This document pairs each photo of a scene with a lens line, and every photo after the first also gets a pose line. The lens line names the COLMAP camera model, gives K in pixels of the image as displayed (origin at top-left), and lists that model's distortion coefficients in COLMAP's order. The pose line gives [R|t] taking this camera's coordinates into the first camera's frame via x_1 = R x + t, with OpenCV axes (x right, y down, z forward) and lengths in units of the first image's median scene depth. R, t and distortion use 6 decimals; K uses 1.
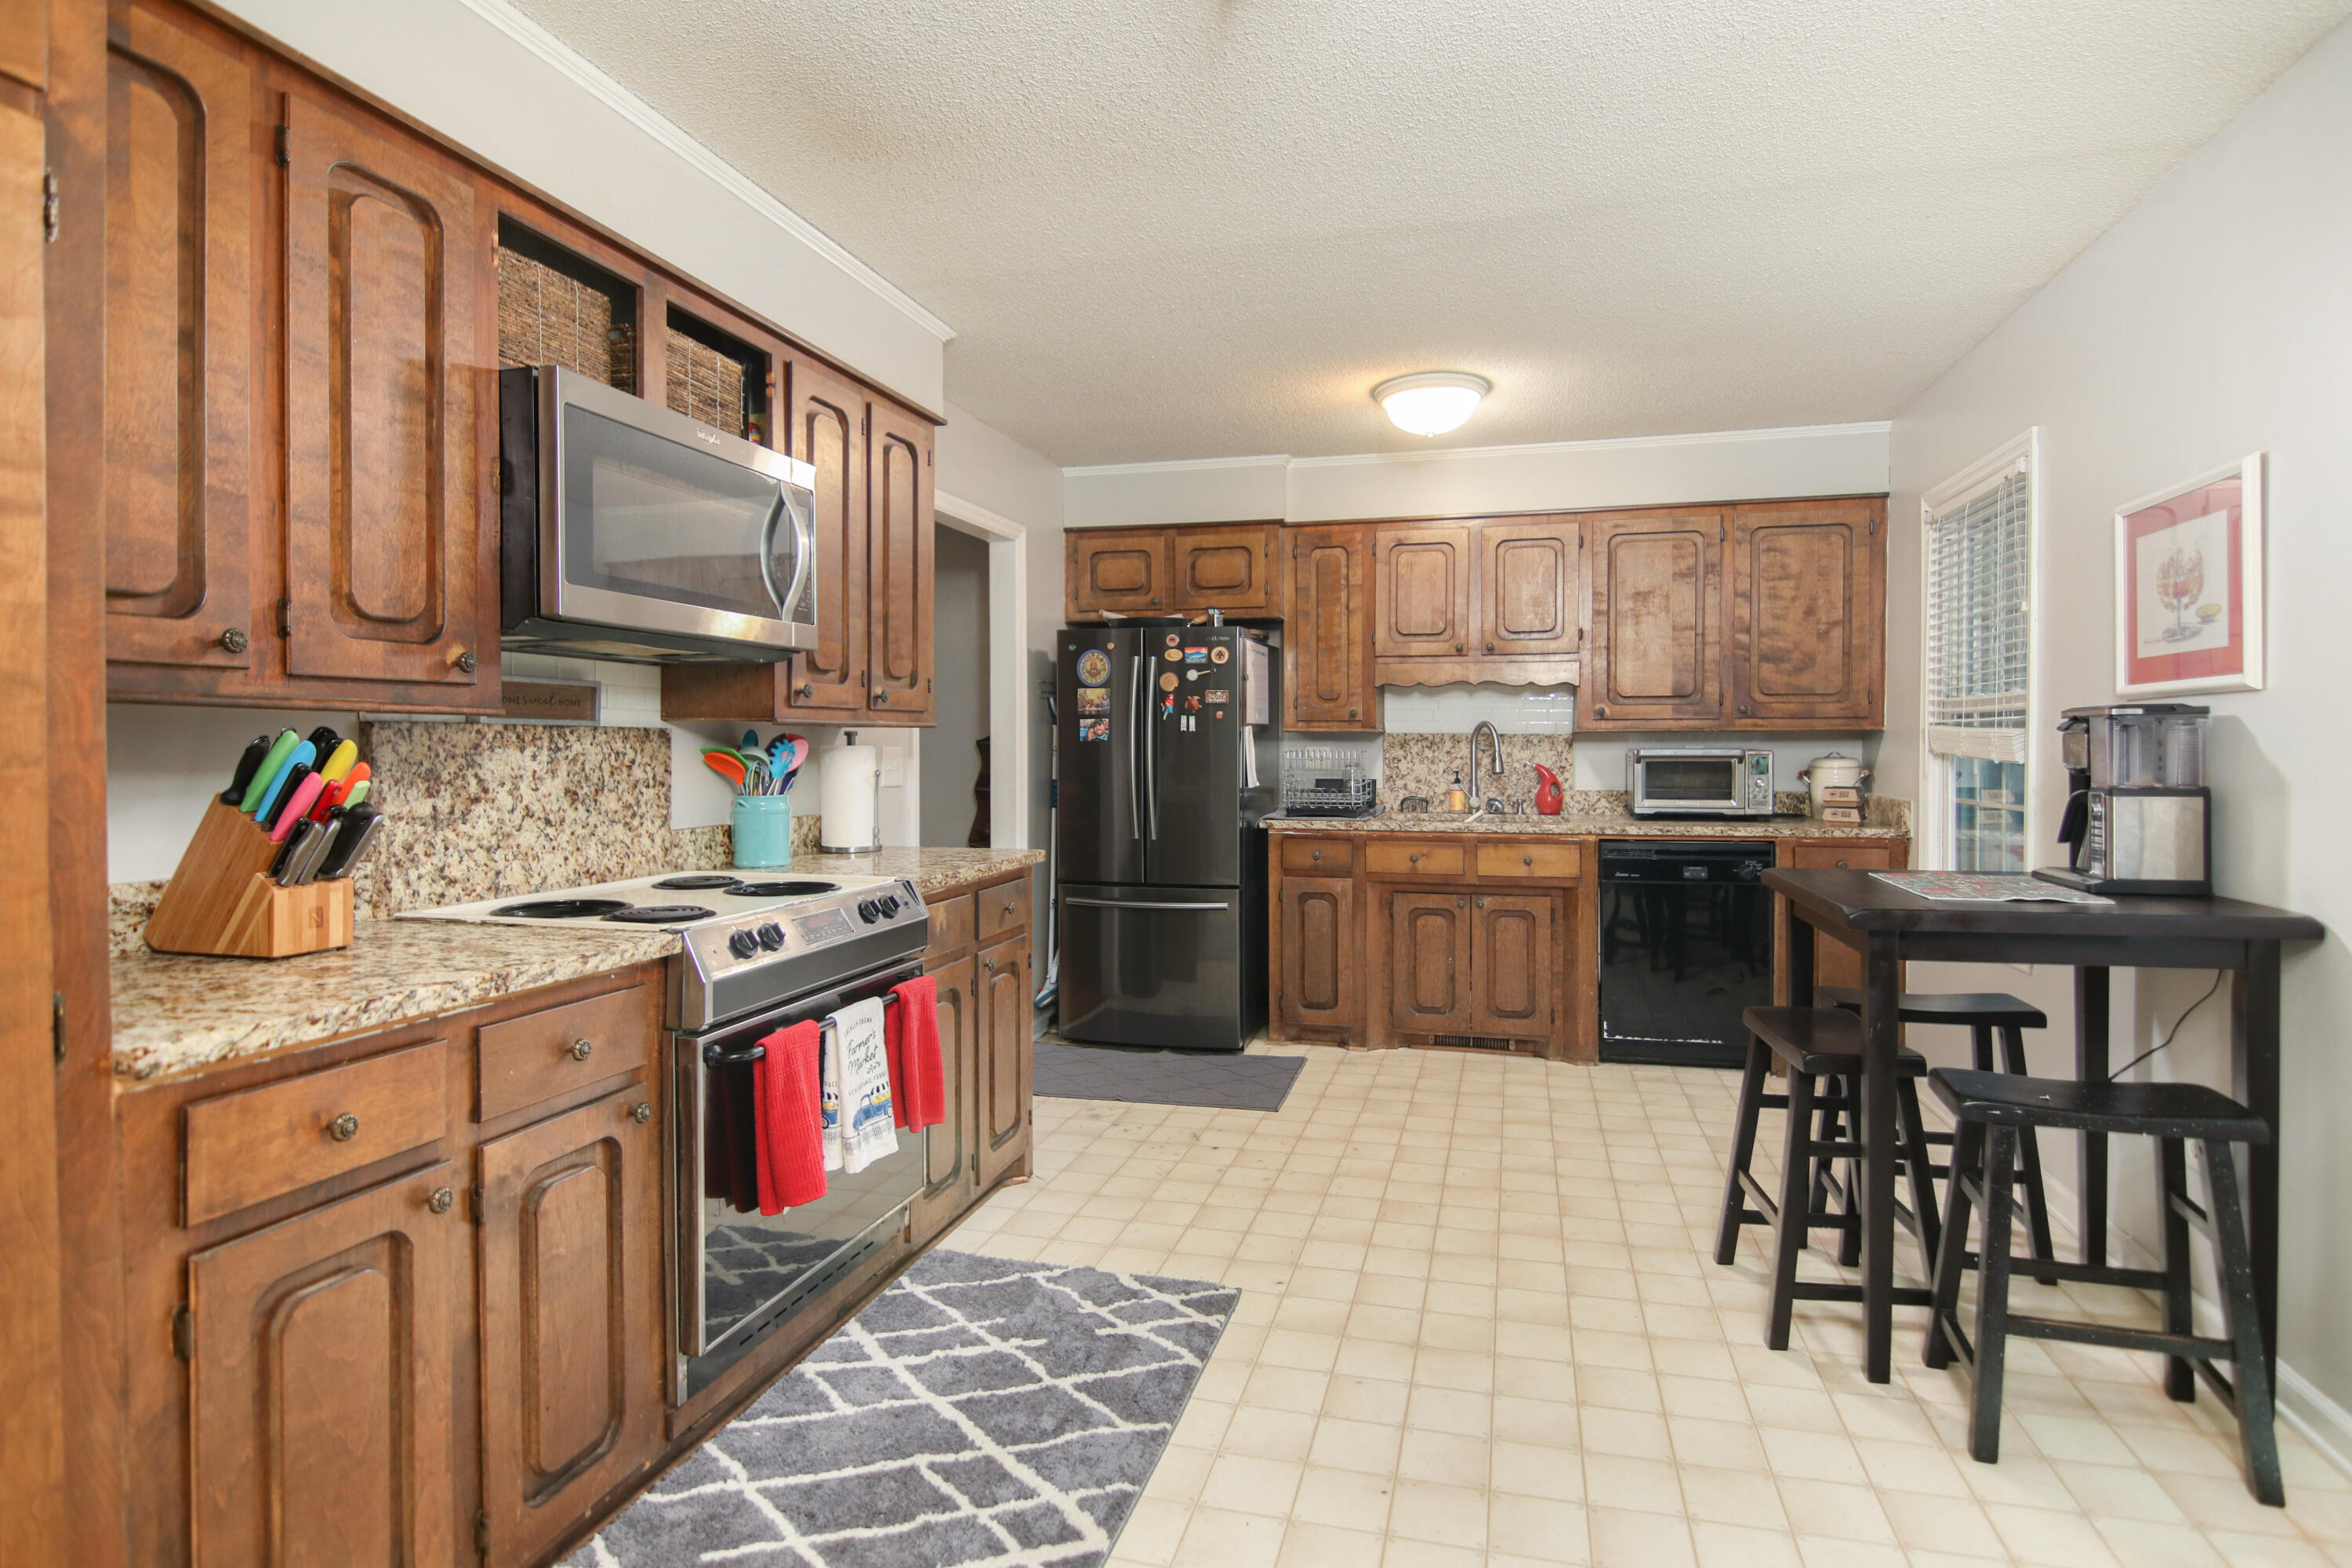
lens RADIAL K [[1193.9, 0, 1160.8], [0, 1193.9, 748.5], [0, 0, 1]] dist [0.007045, -0.005548]
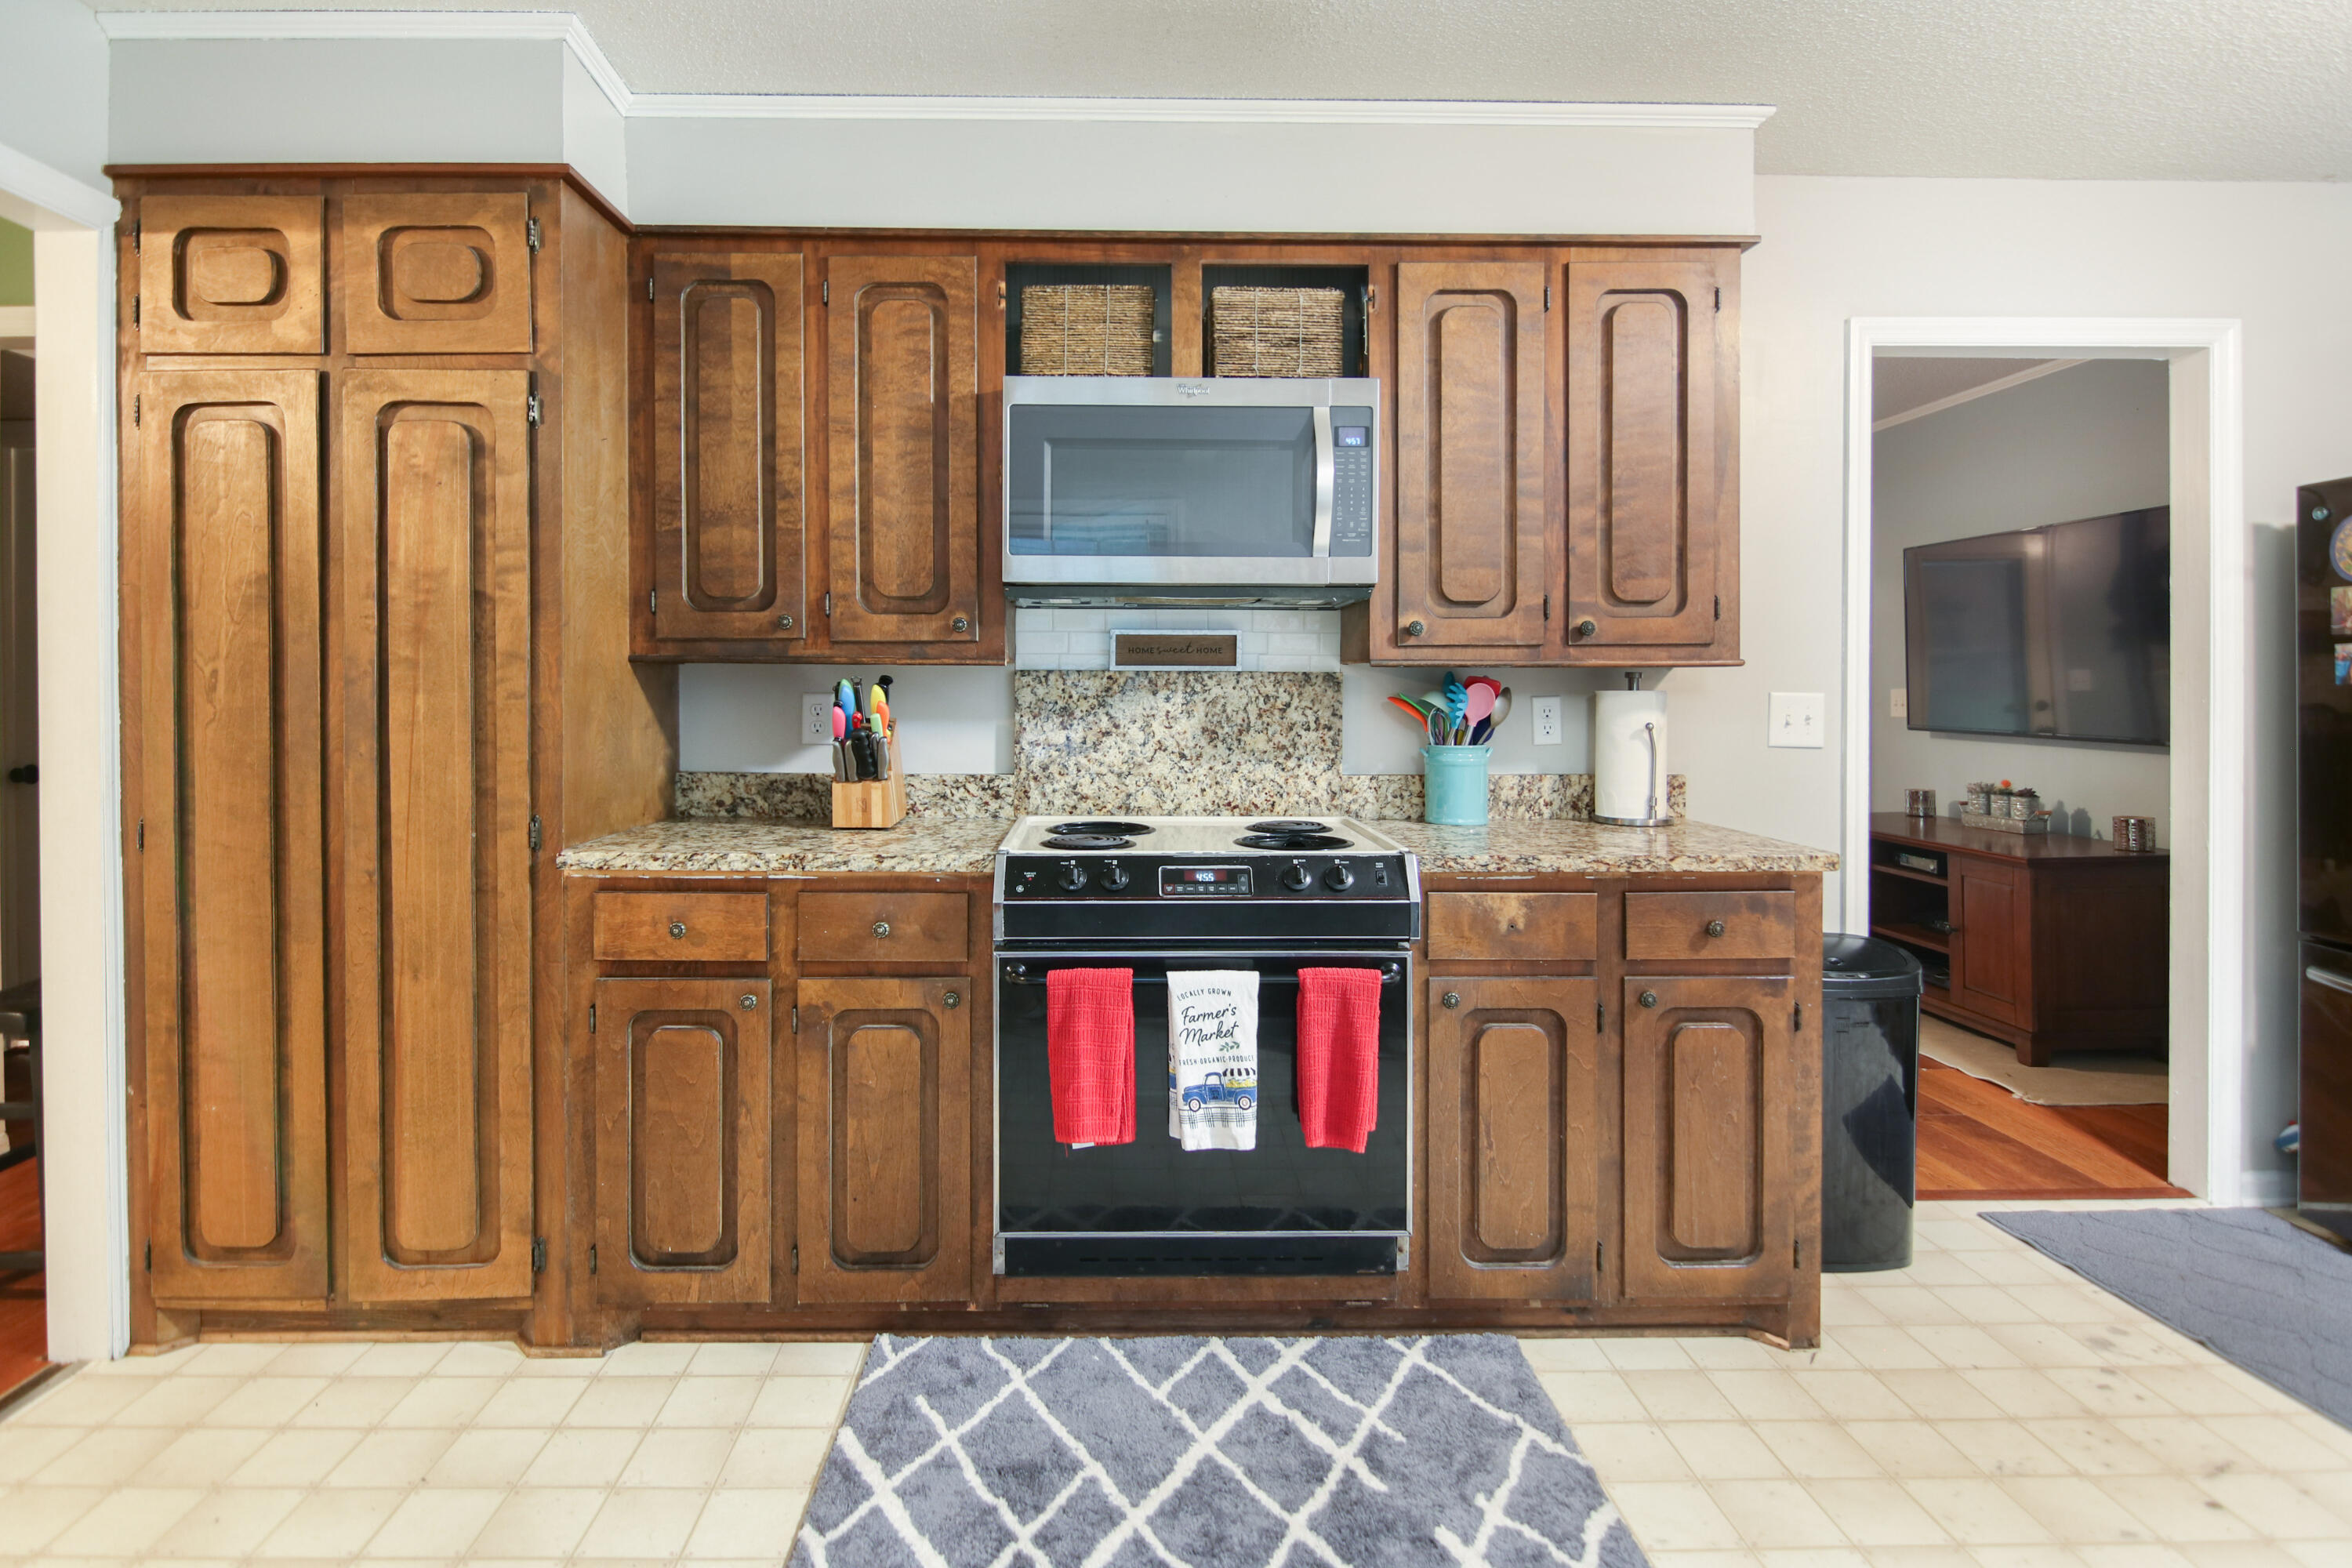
lens RADIAL K [[1193.9, 0, 1130.4], [0, 1193.9, 688.8], [0, 0, 1]] dist [0.007045, -0.005548]
pose [[0.299202, 0.003248, -0.954184, 0.332627], [-0.005447, 0.999984, 0.001696, -0.002594], [0.954174, 0.004690, 0.299215, 0.366152]]
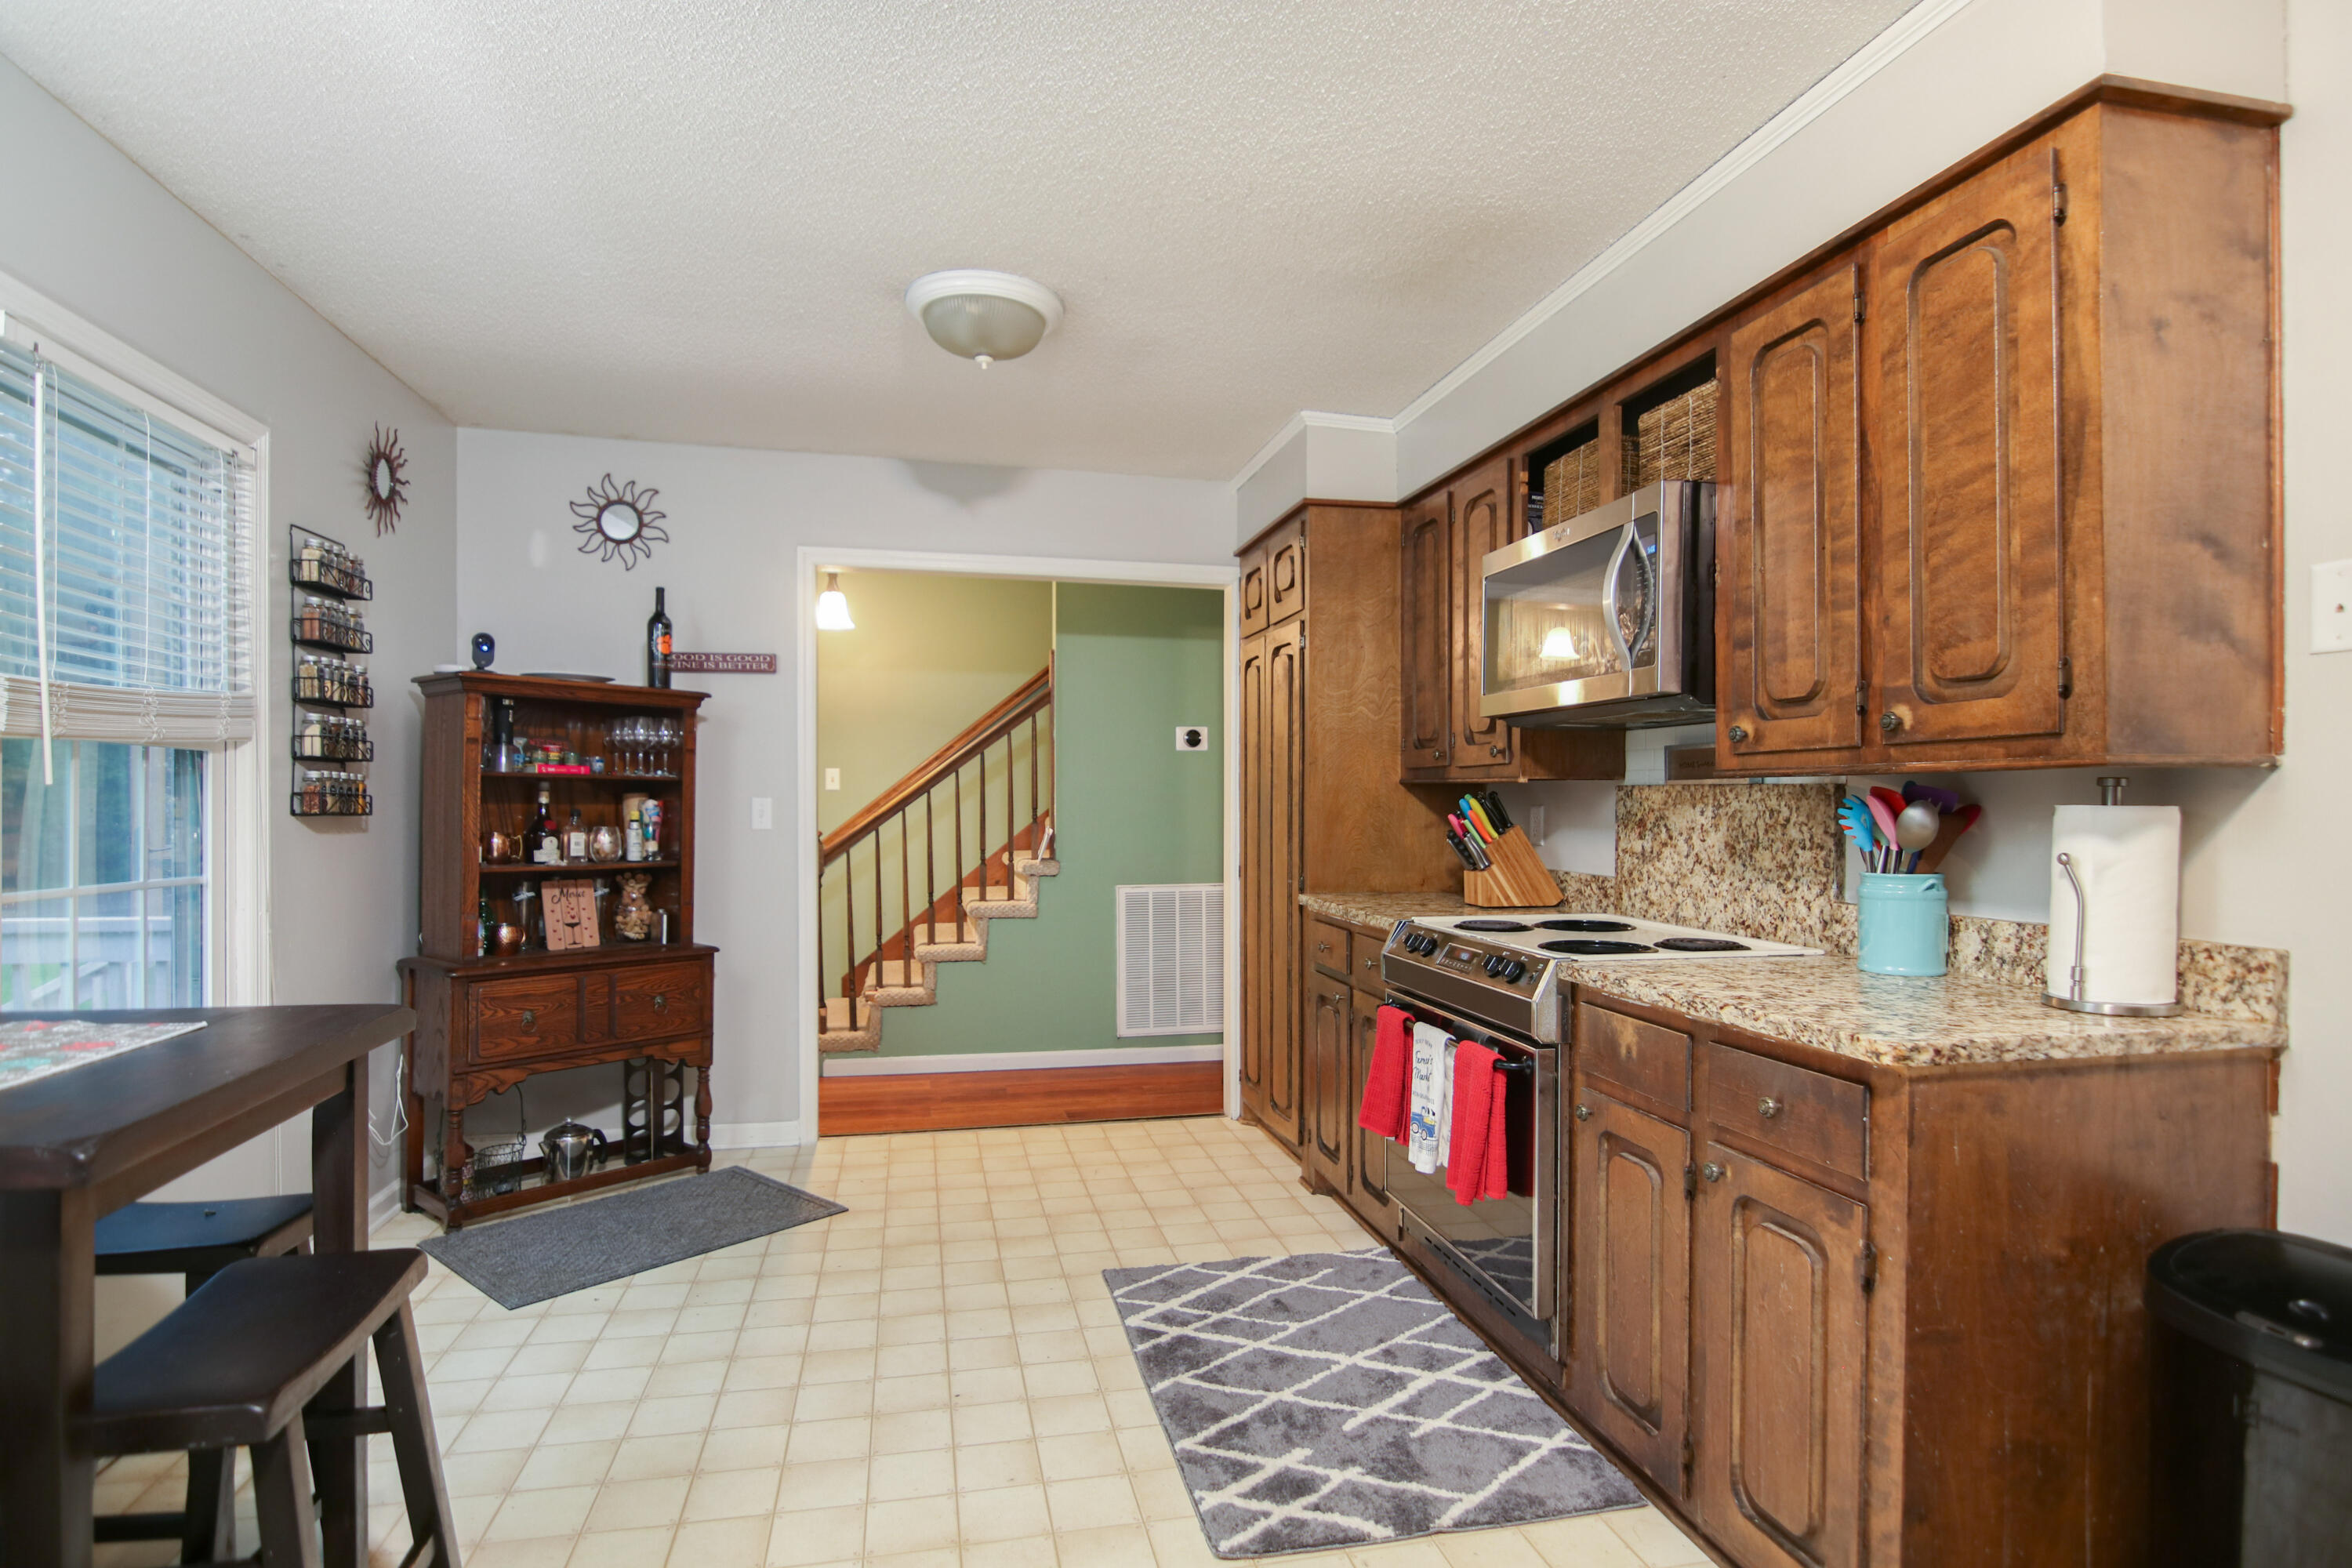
lens RADIAL K [[1193.9, 0, 1198.1], [0, 1193.9, 797.0], [0, 0, 1]] dist [0.007045, -0.005548]
pose [[-0.863766, -0.001947, -0.503889, 0.285061], [-0.002877, 0.999995, 0.001068, -0.004431], [0.503885, 0.002372, -0.863768, 1.035113]]
